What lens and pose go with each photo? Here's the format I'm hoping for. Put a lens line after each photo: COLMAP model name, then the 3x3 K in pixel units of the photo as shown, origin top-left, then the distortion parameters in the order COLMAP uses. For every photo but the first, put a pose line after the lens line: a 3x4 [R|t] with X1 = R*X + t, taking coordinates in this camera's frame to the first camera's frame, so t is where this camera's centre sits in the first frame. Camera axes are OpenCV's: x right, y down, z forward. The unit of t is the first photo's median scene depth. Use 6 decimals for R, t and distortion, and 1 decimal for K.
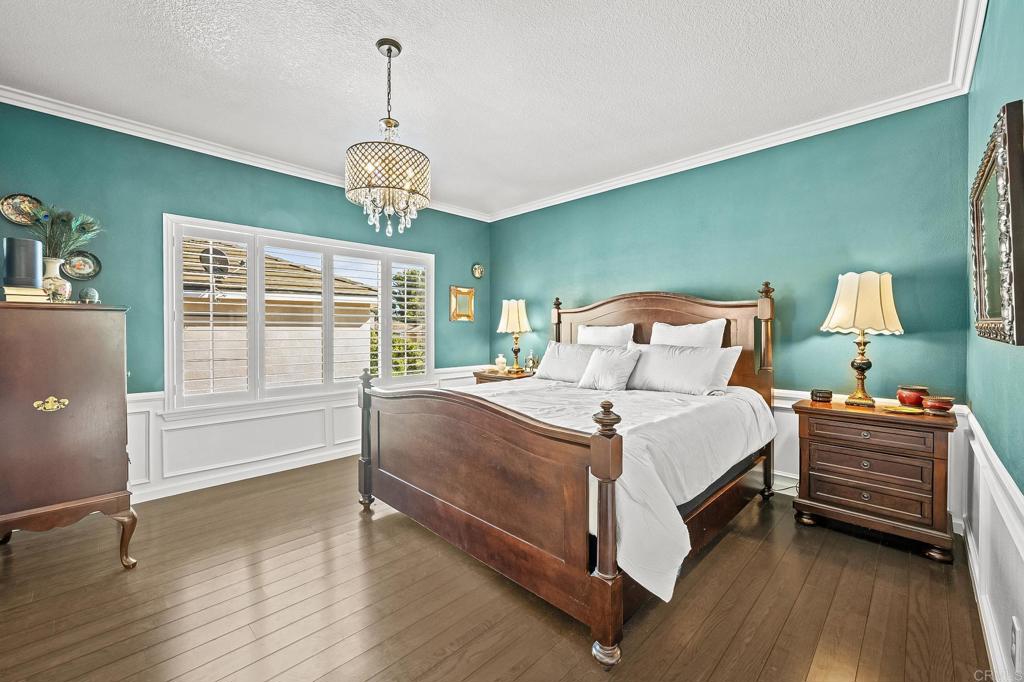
lens RADIAL K [[417.4, 0, 512.7], [0, 417.4, 335.0], [0, 0, 1]] dist [-0.002296, -0.000493]
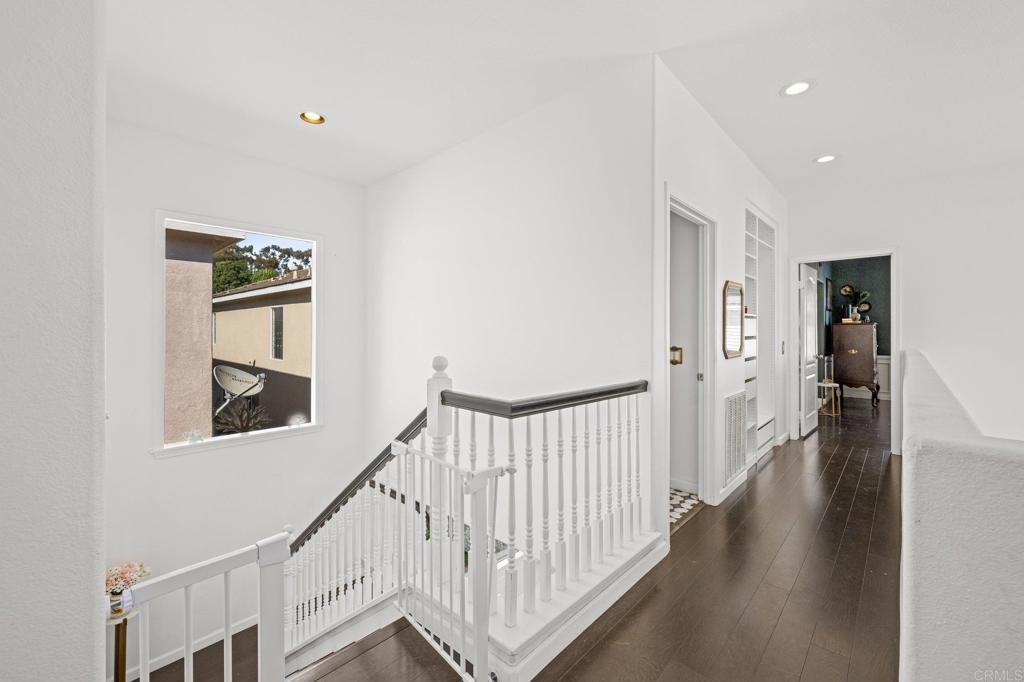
lens RADIAL K [[417.4, 0, 512.8], [0, 417.4, 335.5], [0, 0, 1]] dist [-0.002296, -0.000493]
pose [[0.023680, 0.005484, -0.999705, 1.836572], [-0.008947, 0.999946, 0.005273, 0.030918], [0.999680, 0.008819, 0.023727, -1.533246]]
